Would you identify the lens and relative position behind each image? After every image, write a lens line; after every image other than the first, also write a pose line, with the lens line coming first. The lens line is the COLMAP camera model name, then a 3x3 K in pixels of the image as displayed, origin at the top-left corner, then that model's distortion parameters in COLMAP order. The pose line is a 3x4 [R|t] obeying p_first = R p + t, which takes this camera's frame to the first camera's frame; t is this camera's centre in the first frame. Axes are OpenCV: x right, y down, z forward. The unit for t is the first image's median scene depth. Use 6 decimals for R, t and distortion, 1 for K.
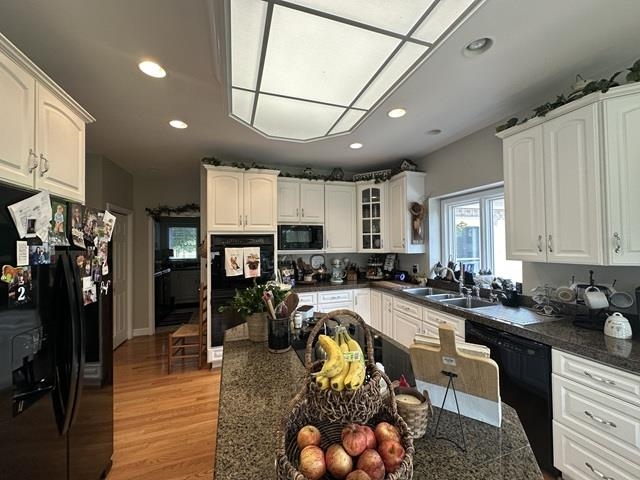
lens RADIAL K [[255.4, 0, 321.5], [0, 255.4, 241.4], [0, 0, 1]] dist [-0.001190, 0.000052]
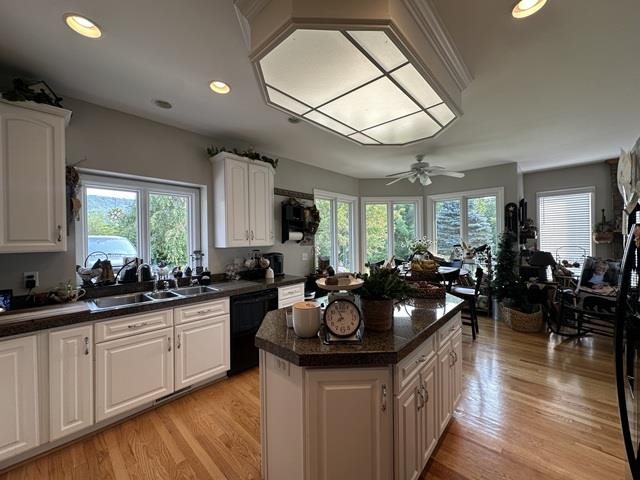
lens RADIAL K [[255.4, 0, 320.9], [0, 255.4, 239.5], [0, 0, 1]] dist [-0.001190, 0.000052]
pose [[-0.476231, 0.019063, 0.879113, -0.645151], [0.009739, 0.999818, -0.016405, 0.050754], [-0.879266, 0.000749, -0.476330, 1.101934]]
